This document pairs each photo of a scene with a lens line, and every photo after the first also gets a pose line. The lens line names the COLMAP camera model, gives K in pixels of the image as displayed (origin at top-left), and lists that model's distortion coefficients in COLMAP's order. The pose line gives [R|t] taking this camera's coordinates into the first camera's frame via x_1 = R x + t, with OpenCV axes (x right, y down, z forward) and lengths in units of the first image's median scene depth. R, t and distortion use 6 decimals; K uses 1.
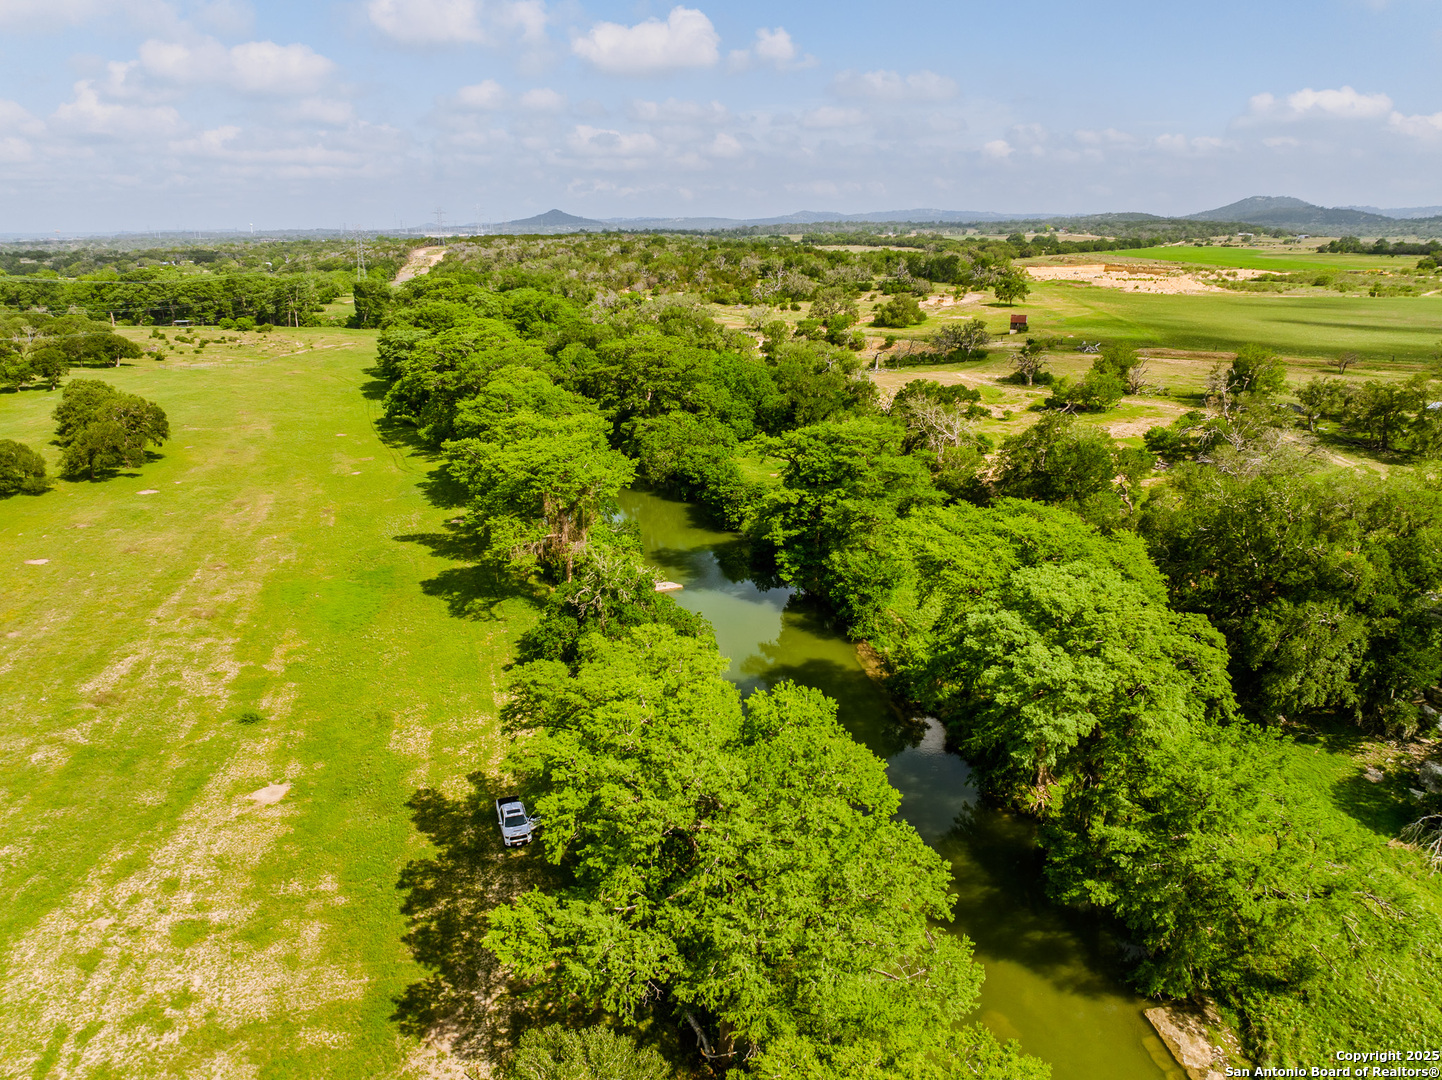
lens RADIAL K [[1015.7, 0, 722.3], [0, 1015.7, 535.6], [0, 0, 1]] dist [-0.019157, -0.007648]
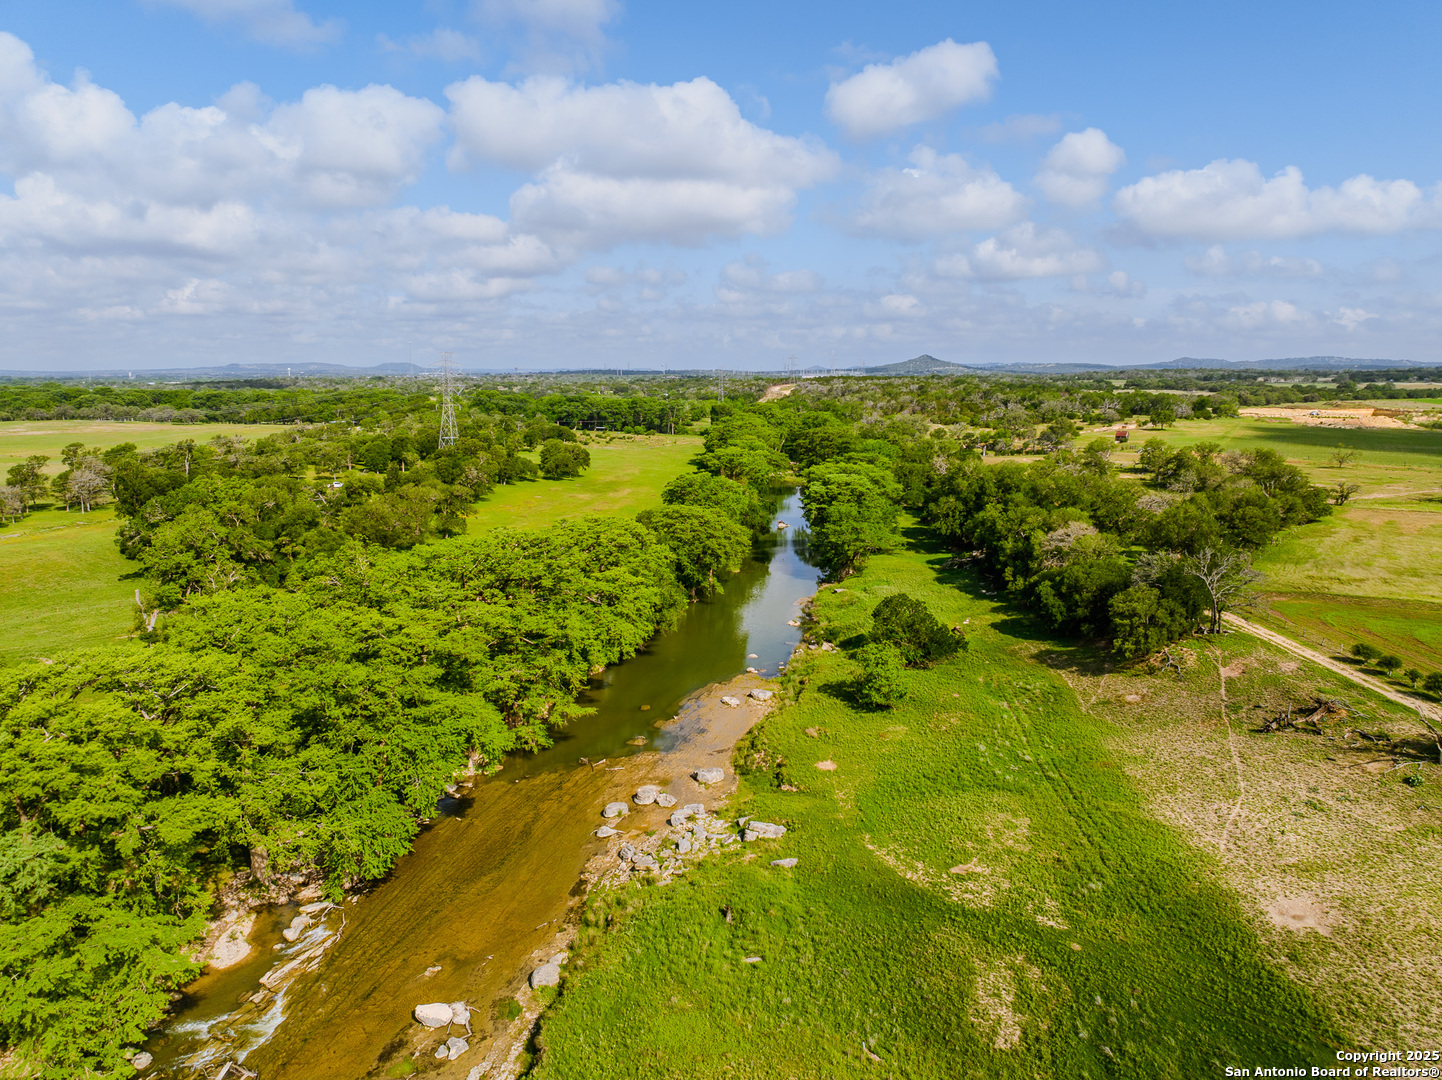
lens RADIAL K [[1015.7, 0, 720.5], [0, 1015.7, 537.0], [0, 0, 1]] dist [-0.019157, -0.007648]
pose [[0.933667, 0.066768, -0.351863, 0.169618], [-0.112842, 0.987271, -0.112084, 0.096276], [0.339900, 0.144354, 0.929317, -0.313633]]
